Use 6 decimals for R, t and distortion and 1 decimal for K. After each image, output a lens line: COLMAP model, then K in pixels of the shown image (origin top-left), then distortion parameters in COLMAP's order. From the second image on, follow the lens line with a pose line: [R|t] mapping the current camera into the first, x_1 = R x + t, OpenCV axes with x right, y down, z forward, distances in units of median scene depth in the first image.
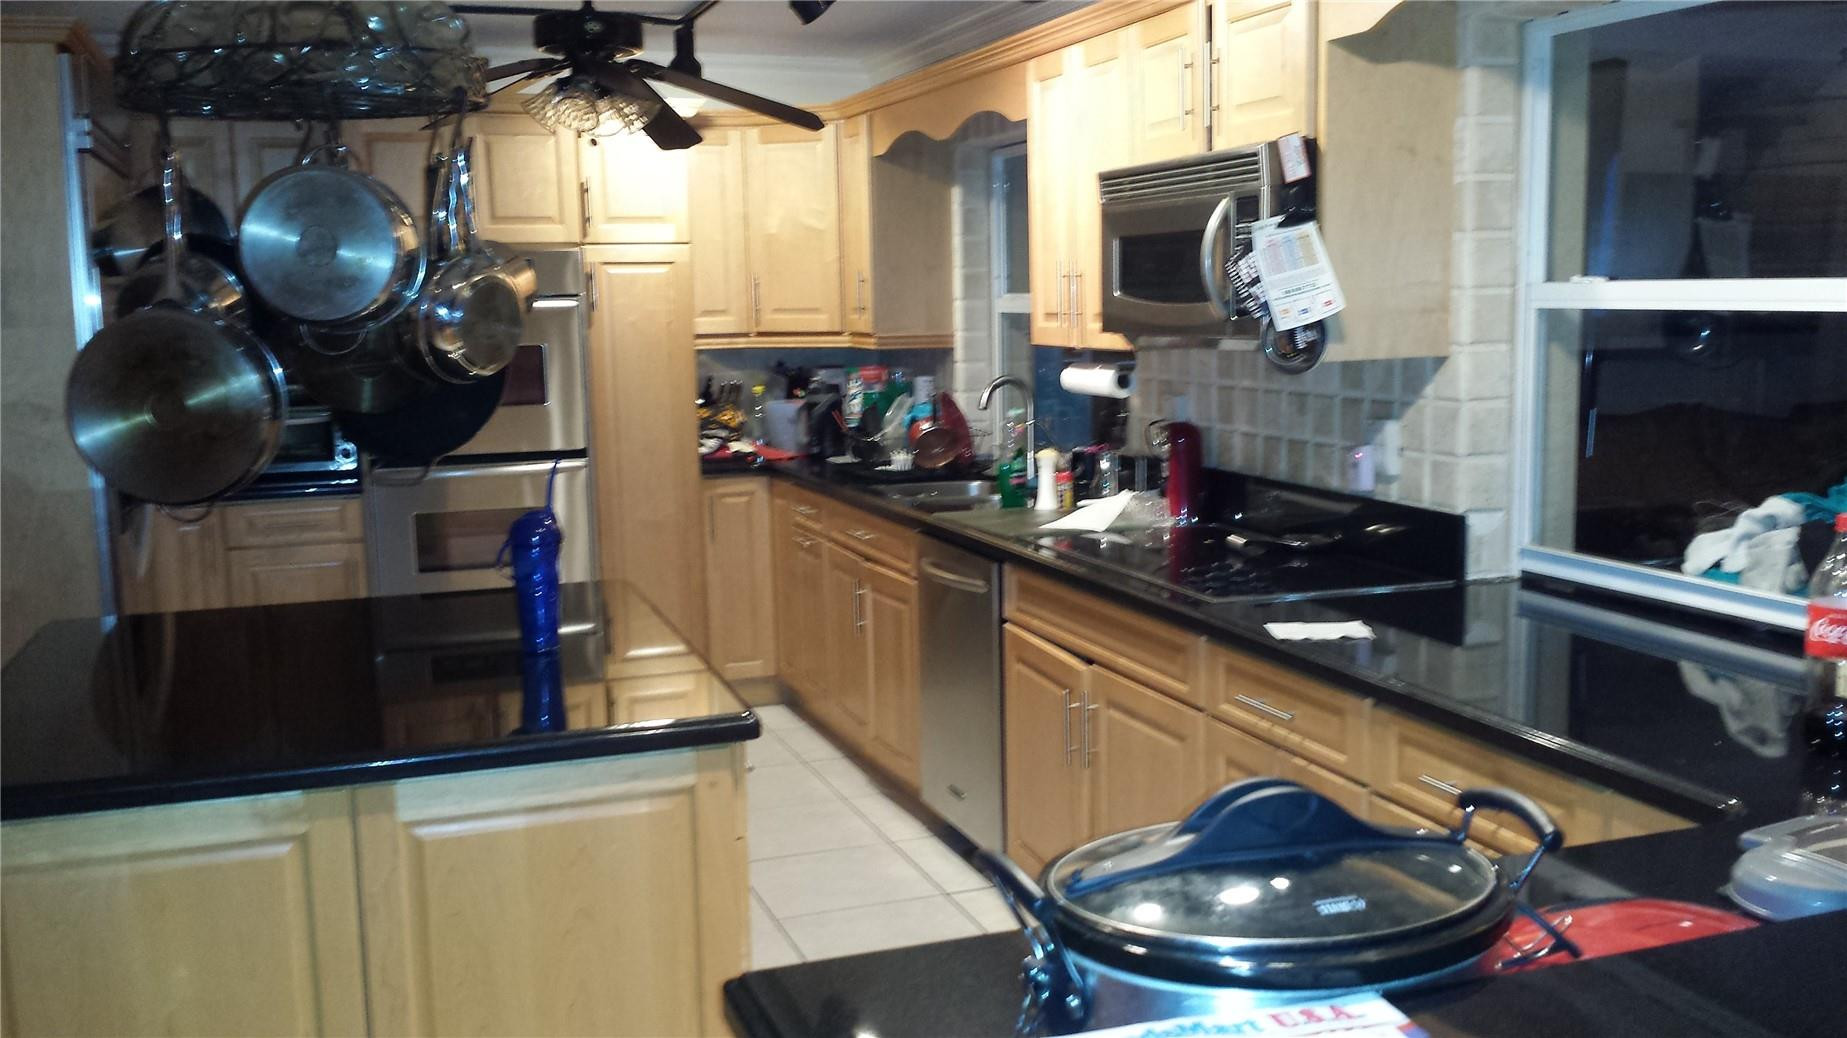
lens RADIAL K [[1724.3, 0, 924.3], [0, 1724.3, 517.2], [0, 0, 1]] dist [0.001857, 0.000000]
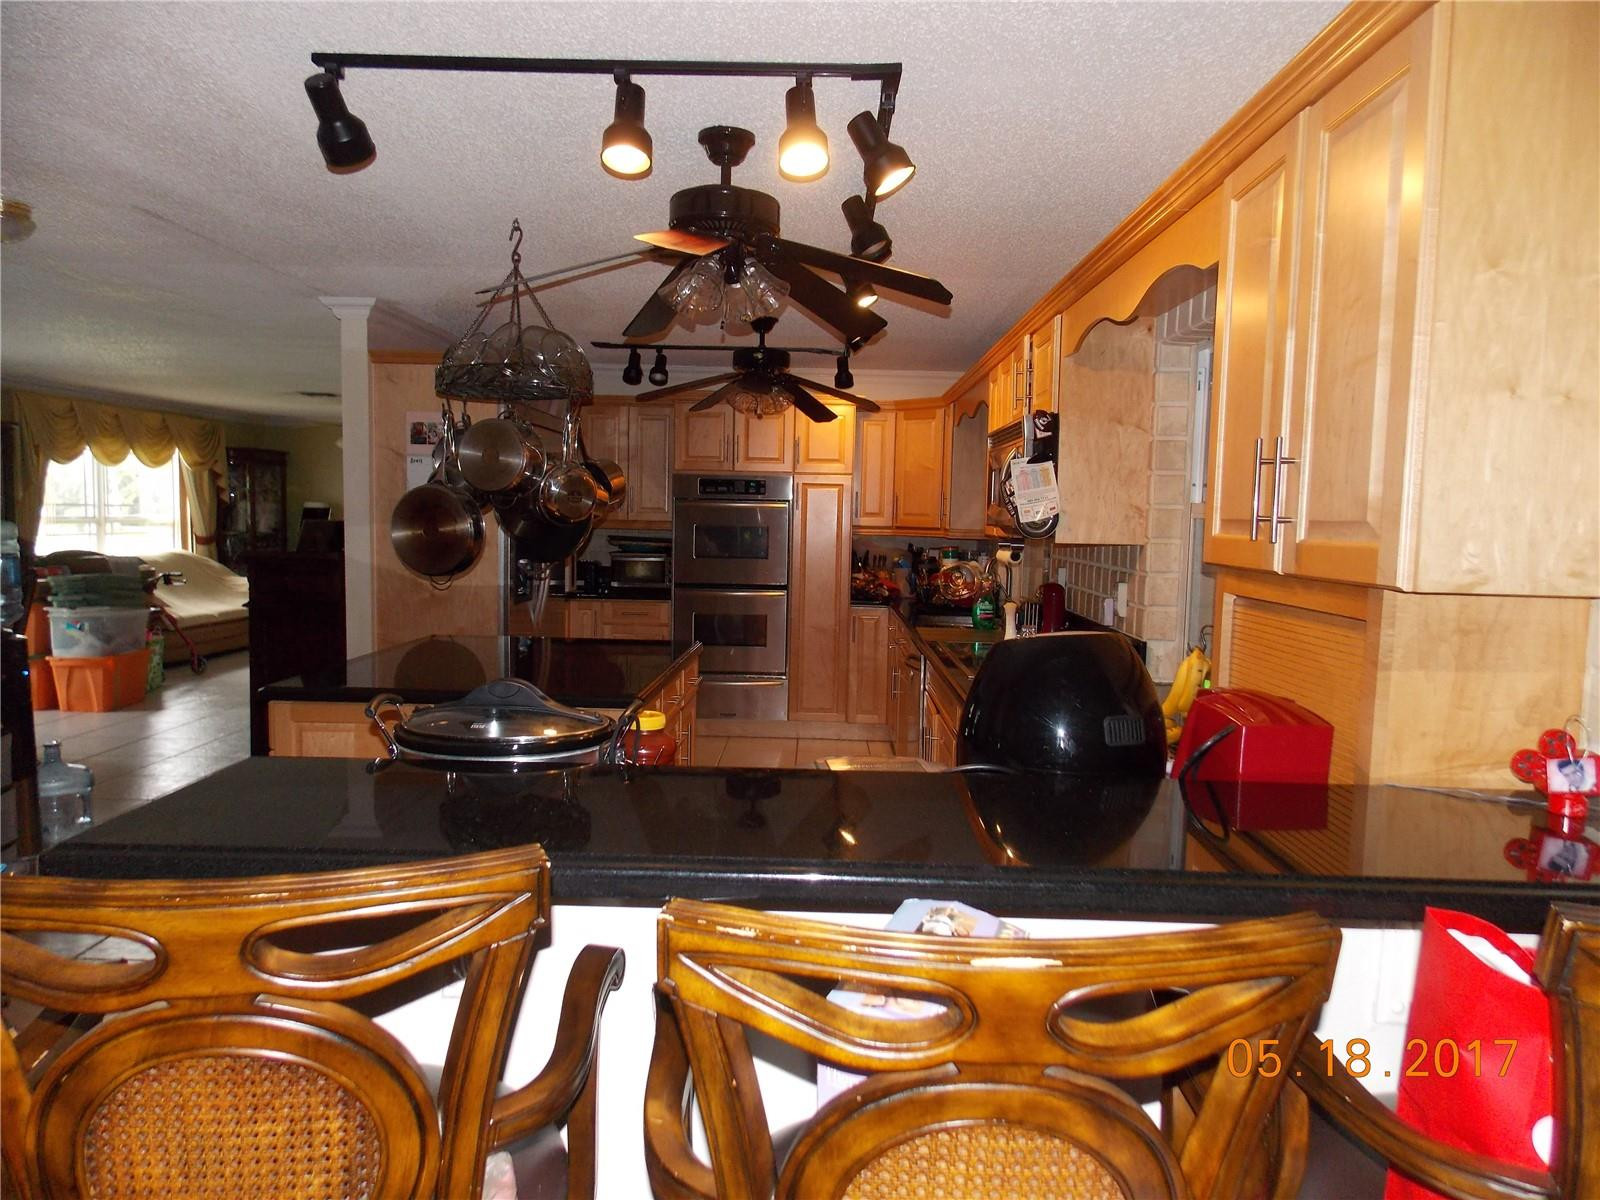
lens RADIAL K [[1040.5, 0, 801.0], [0, 1040.5, 605.3], [0, 0, 1]] dist [-0.009760, -0.000272]
pose [[0.932668, 0.068482, -0.354175, 0.213688], [-0.083865, 0.996077, -0.028248, 0.012309], [0.350851, 0.056048, 0.934752, -0.025122]]
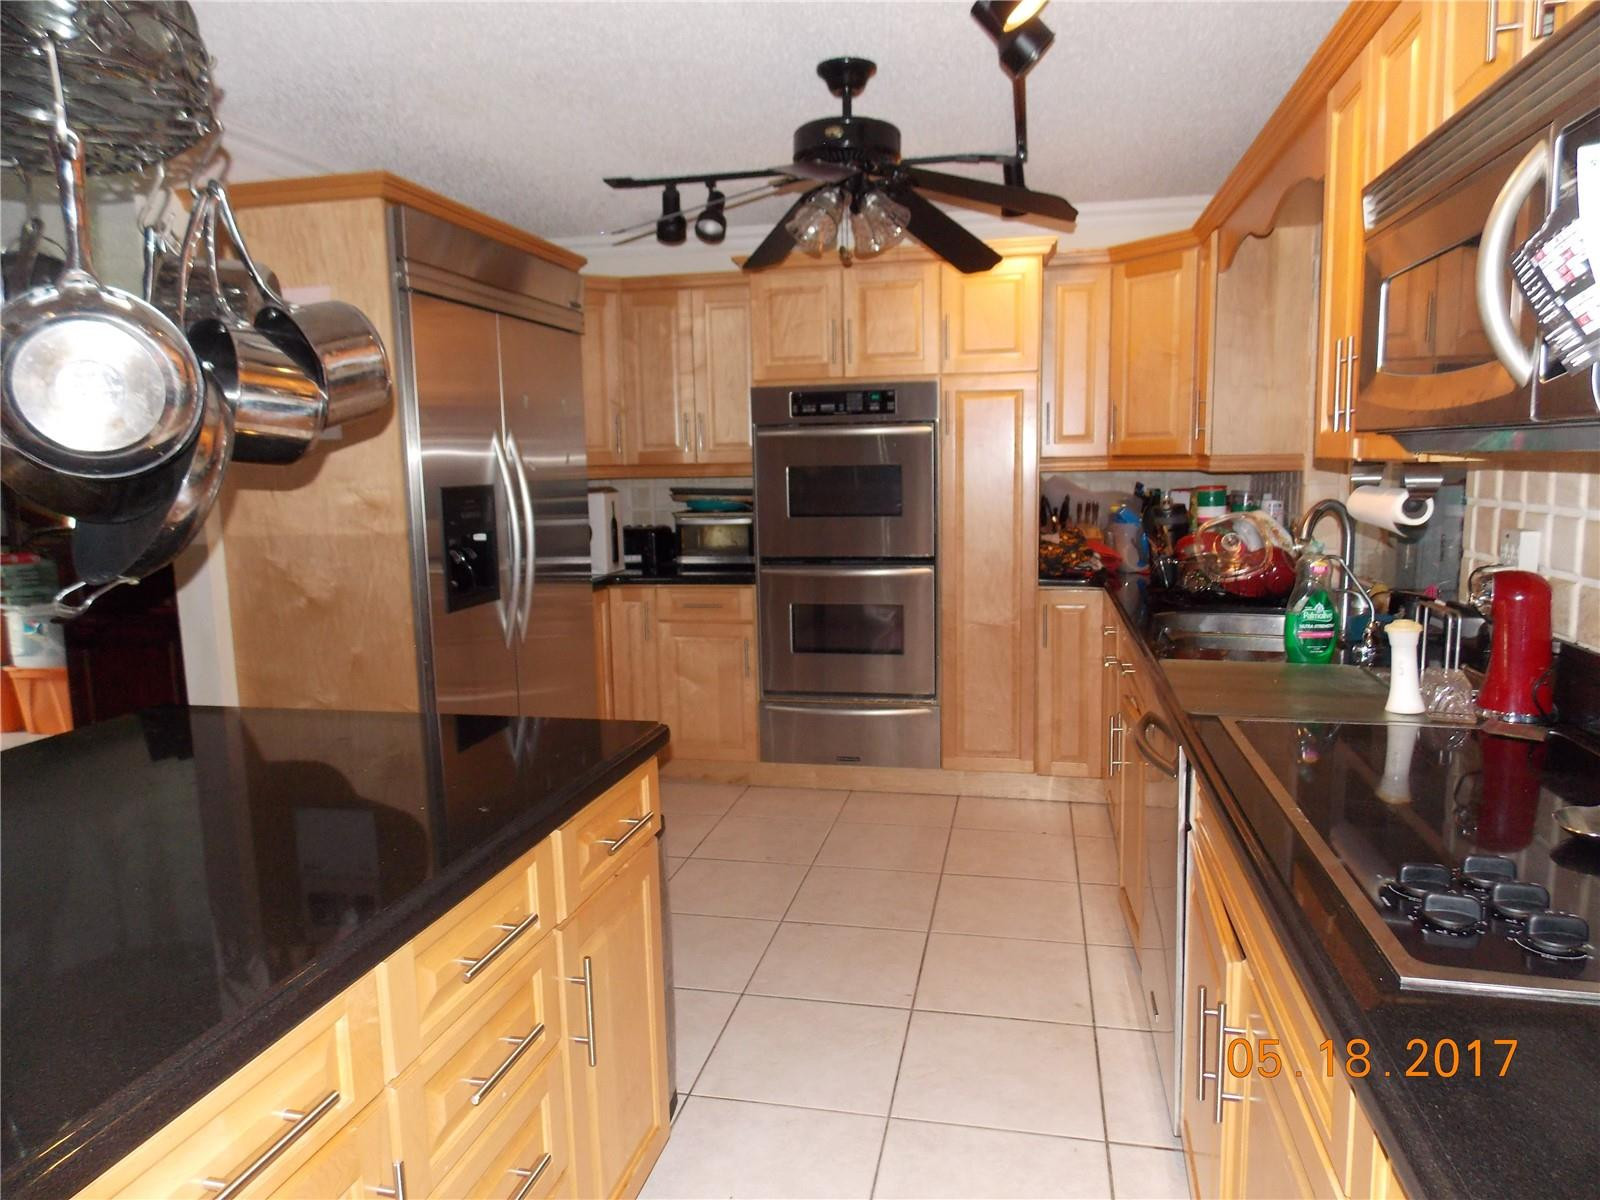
lens RADIAL K [[1040.5, 0, 797.6], [0, 1040.5, 599.0], [0, 0, 1]] dist [-0.009760, -0.000272]
pose [[0.849078, 0.071447, -0.523413, 0.090982], [-0.061483, 0.997444, 0.036416, -0.031811], [0.524677, 0.001261, 0.851300, 0.373800]]
